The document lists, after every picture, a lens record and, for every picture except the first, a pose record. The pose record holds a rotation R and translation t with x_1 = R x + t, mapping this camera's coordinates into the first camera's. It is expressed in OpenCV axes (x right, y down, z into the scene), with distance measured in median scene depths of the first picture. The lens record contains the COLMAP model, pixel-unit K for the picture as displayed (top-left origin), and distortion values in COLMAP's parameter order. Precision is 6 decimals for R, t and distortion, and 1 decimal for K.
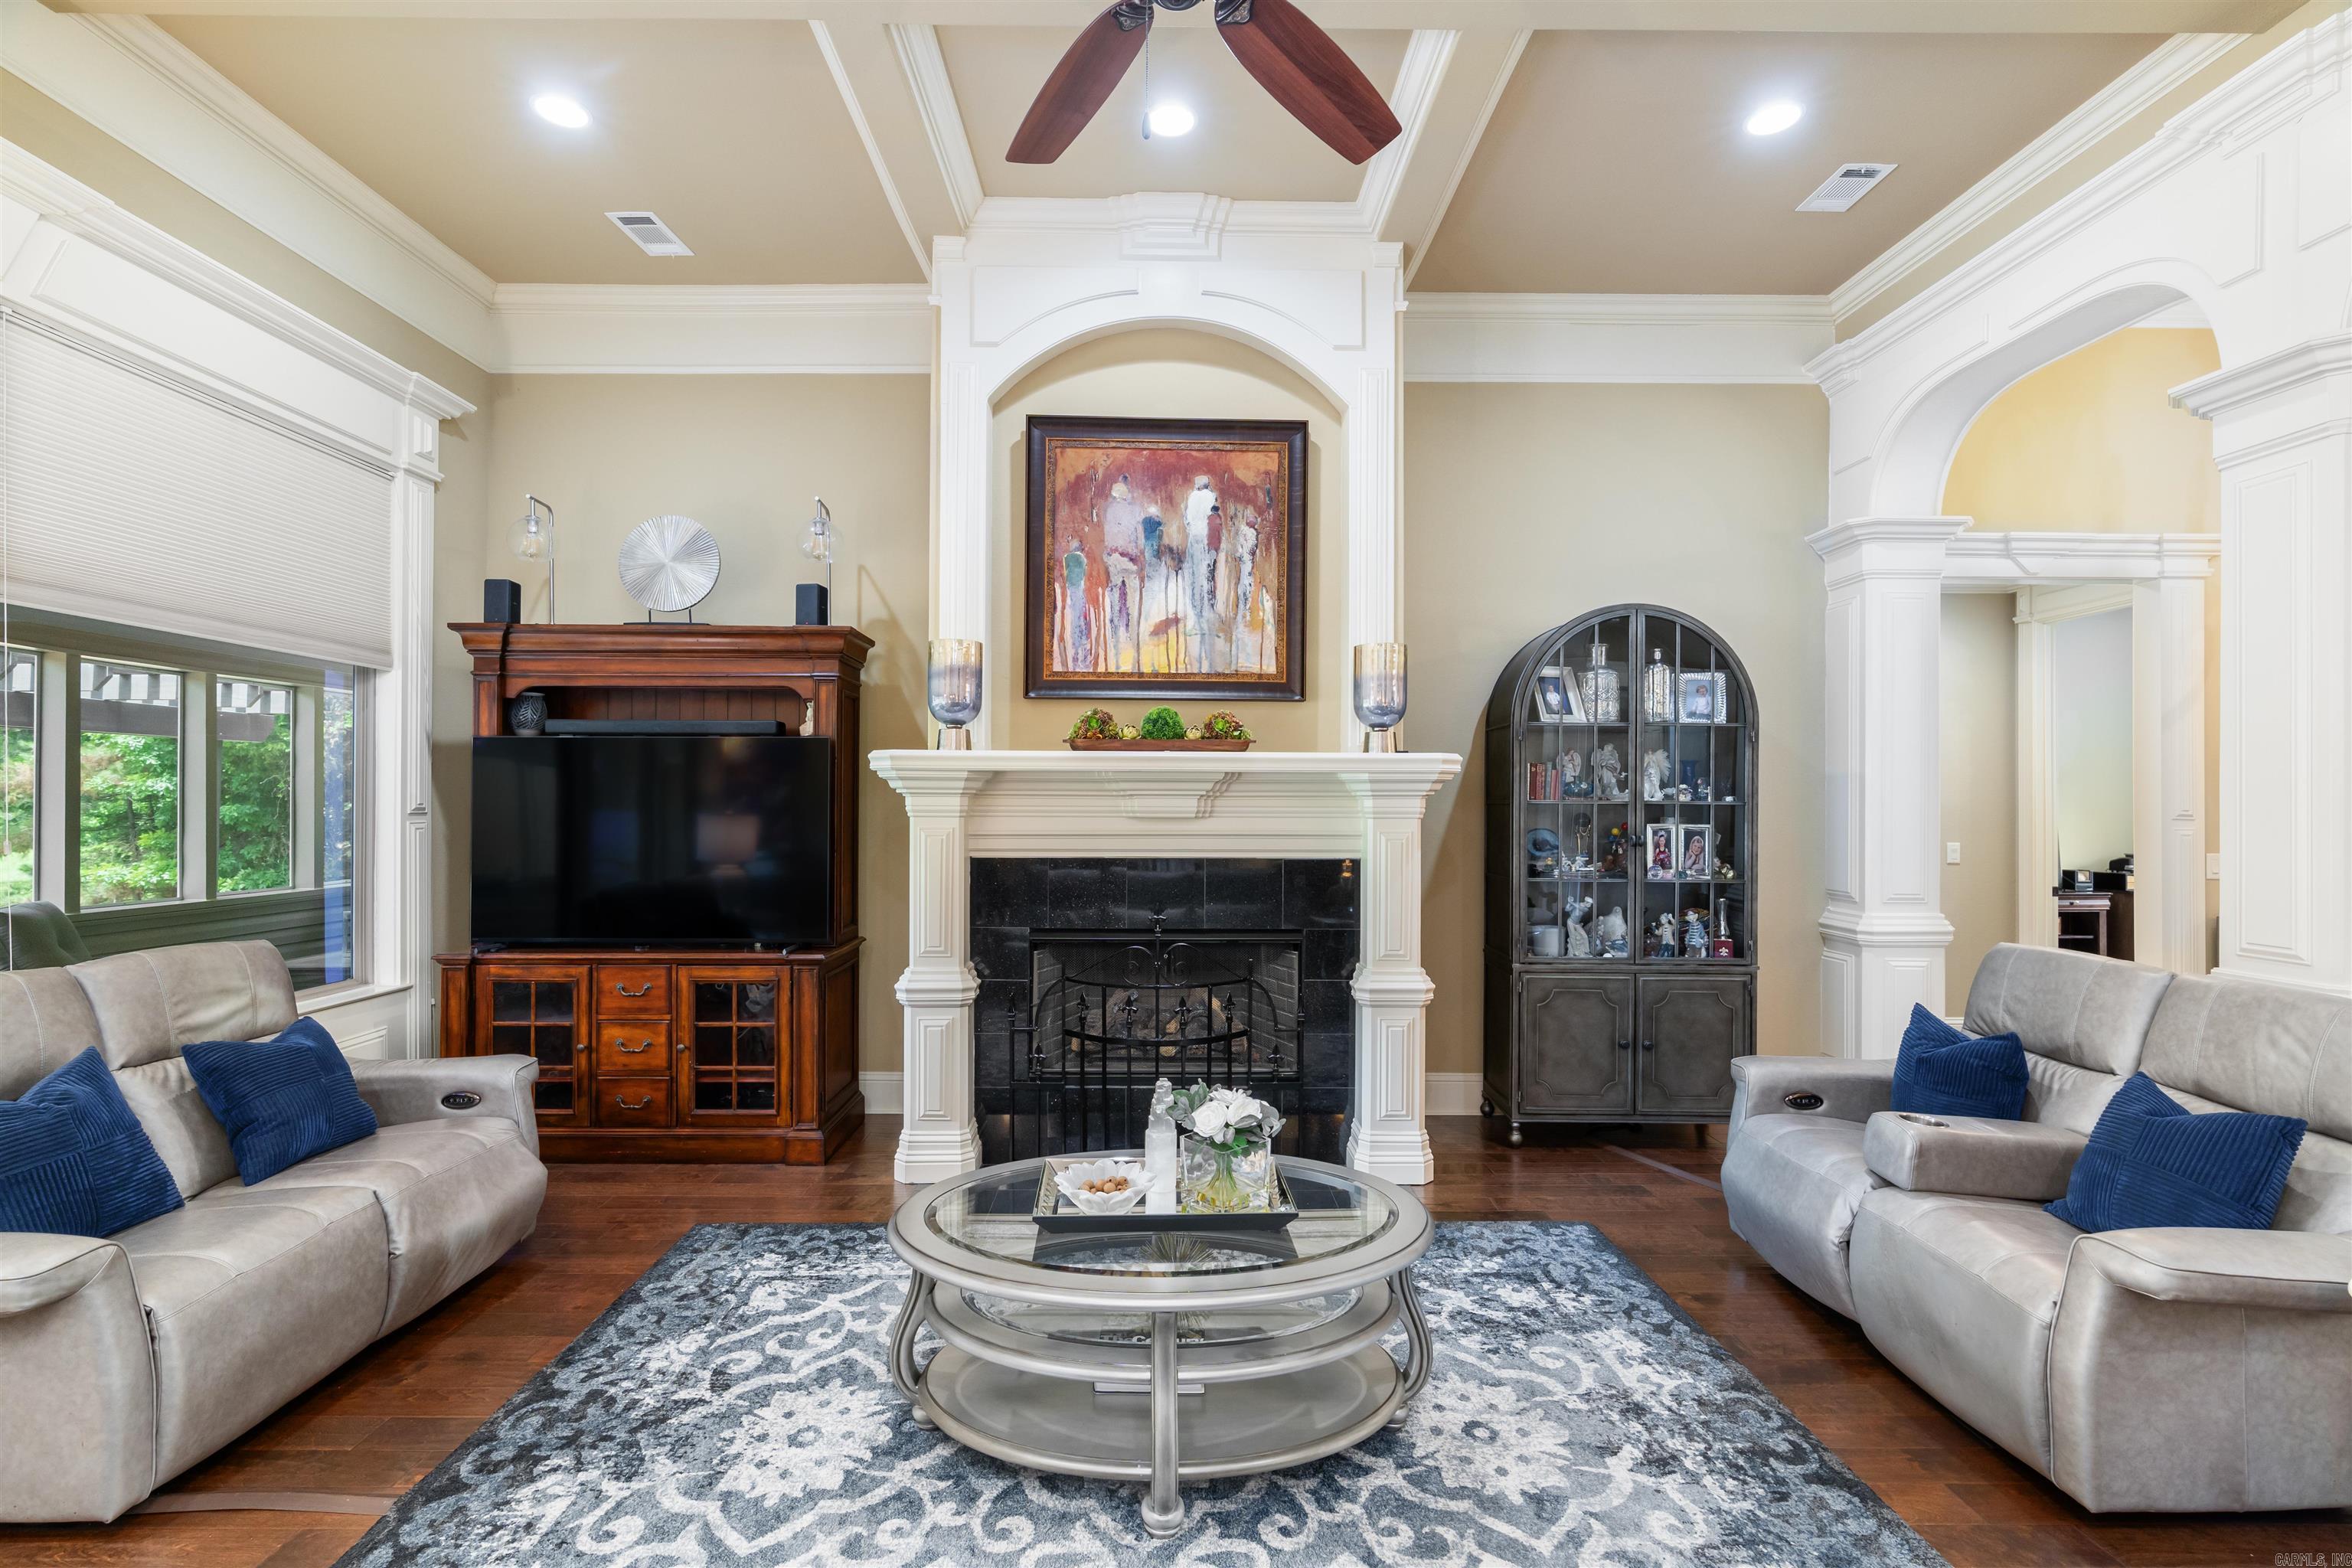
lens RADIAL K [[1082.1, 0, 1174.9], [0, 1082.1, 798.2], [0, 0, 1]] dist [-0.008630, 0.004700]
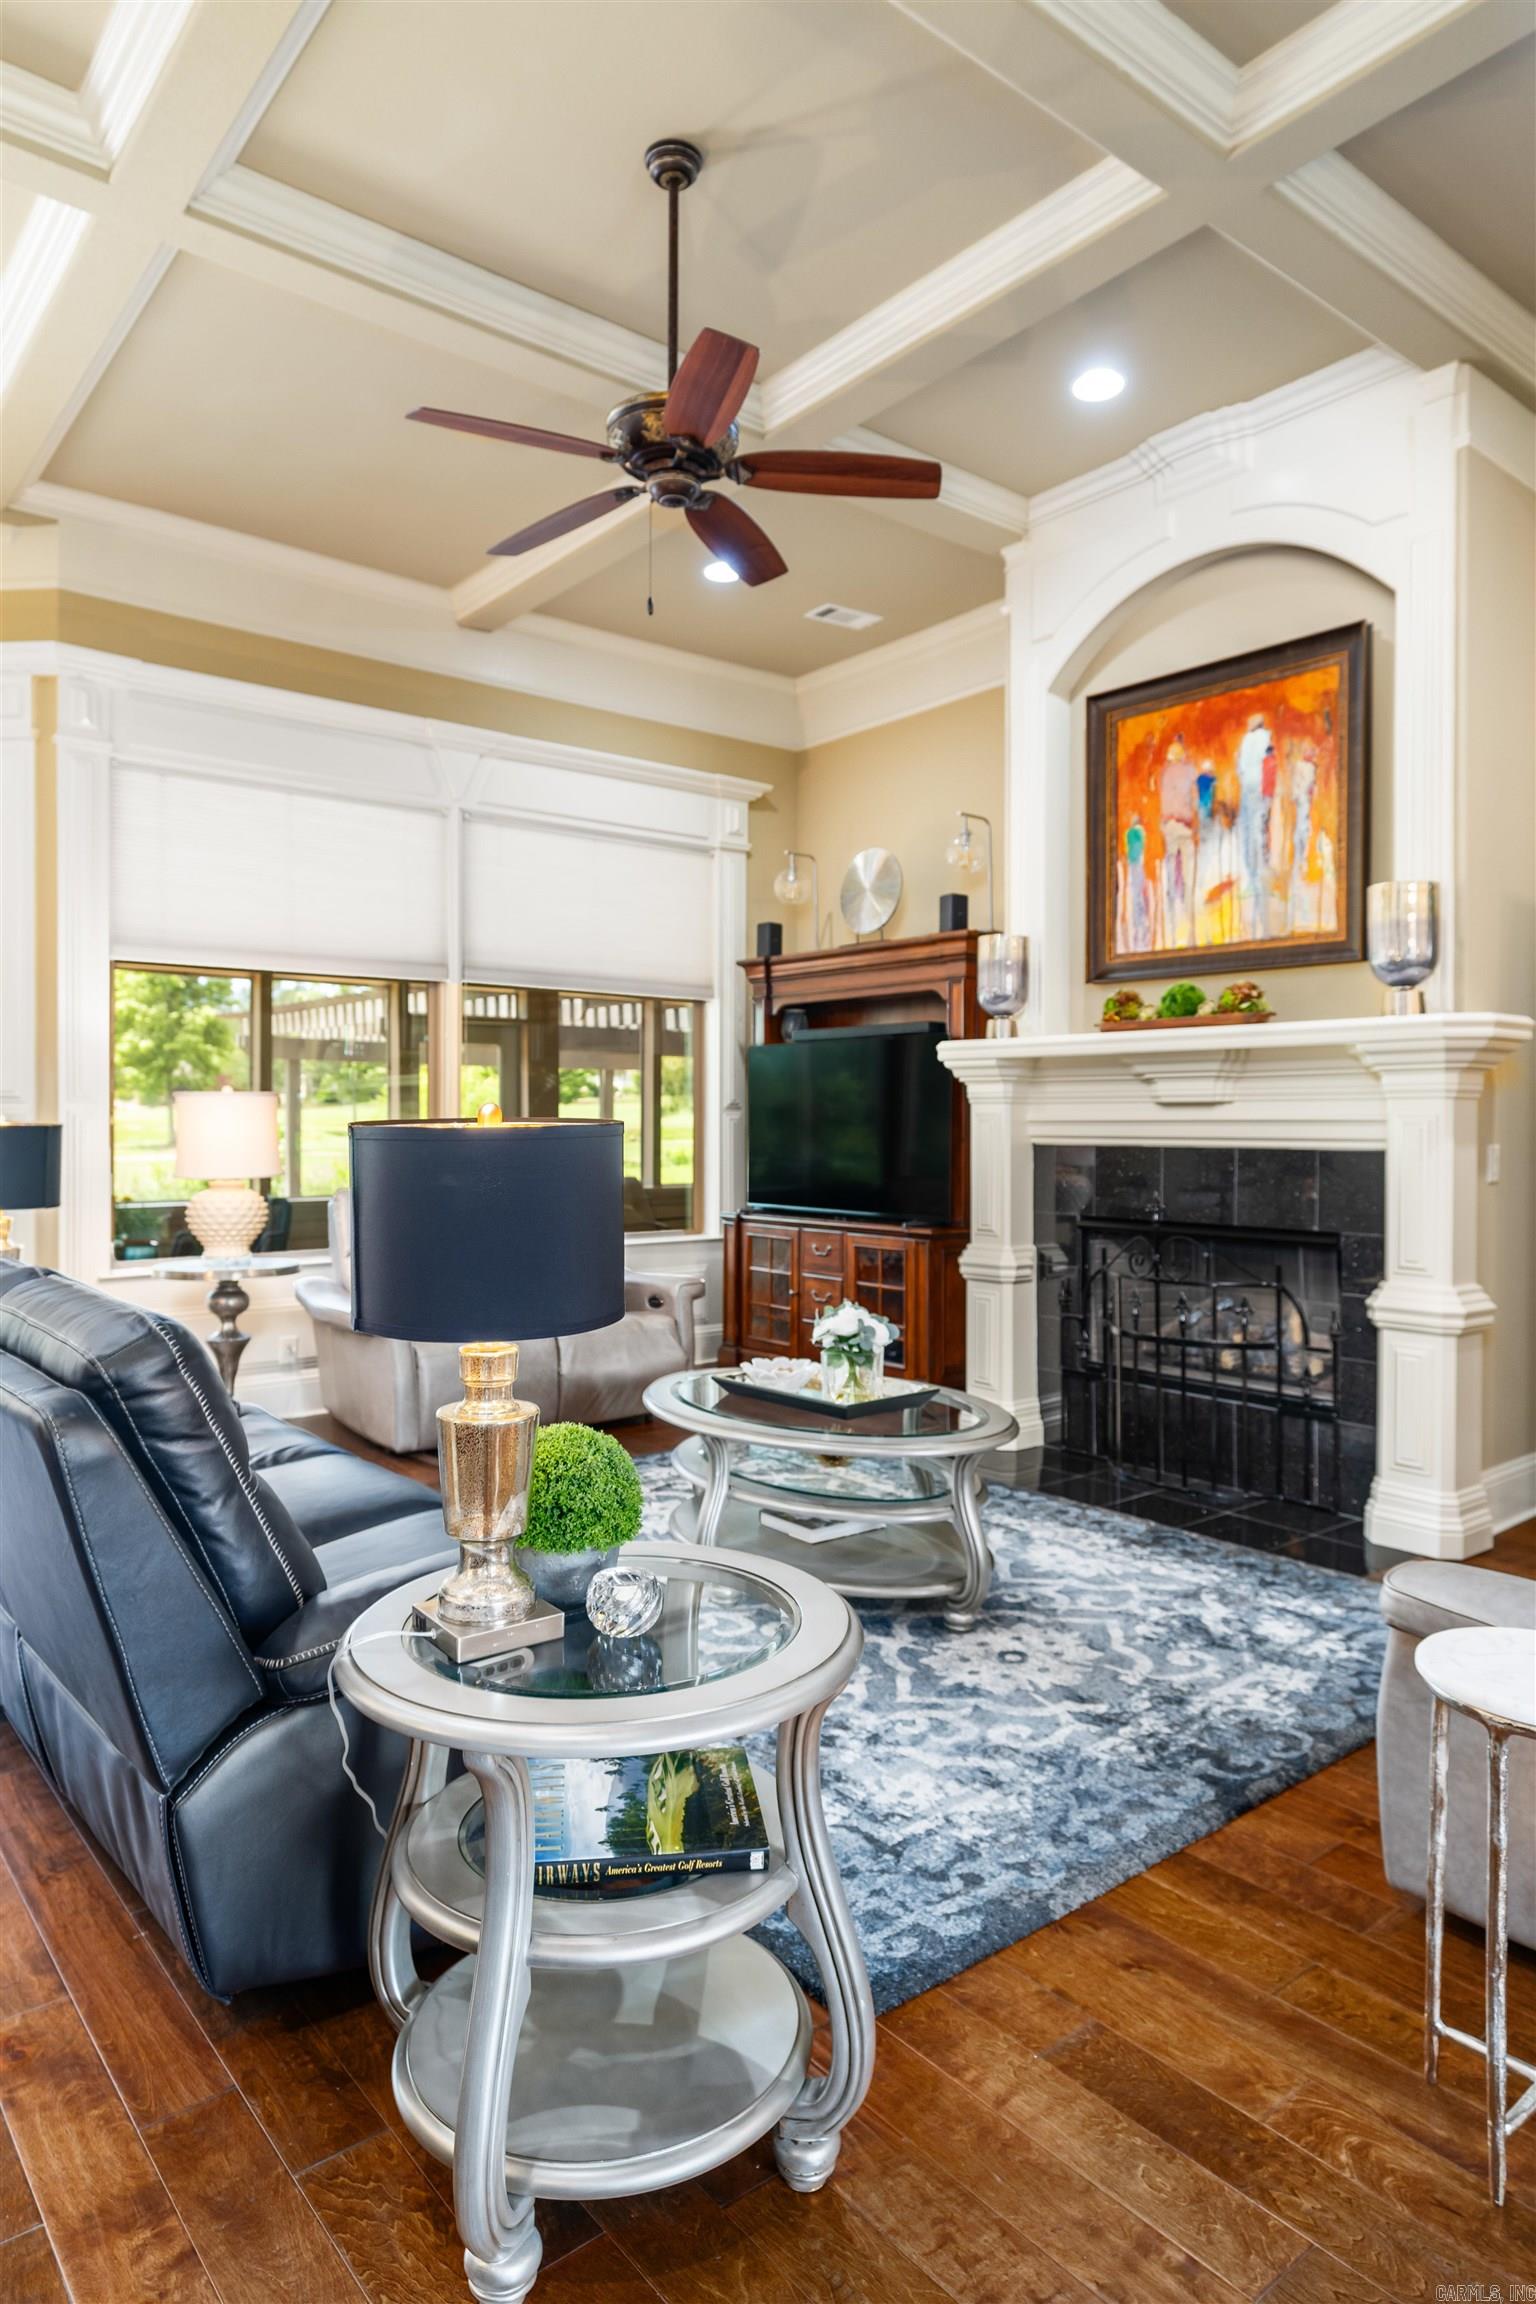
lens RADIAL K [[1401.0, 0, 764.2], [0, 1401.0, 1140.1], [0, 0, 1]] dist [0.006483, -0.001674]
pose [[0.615749, 0.009253, -0.787888, 0.684469], [-0.000077, 0.999932, 0.011683, 0.035164], [0.787942, -0.007133, 0.615708, -0.022579]]
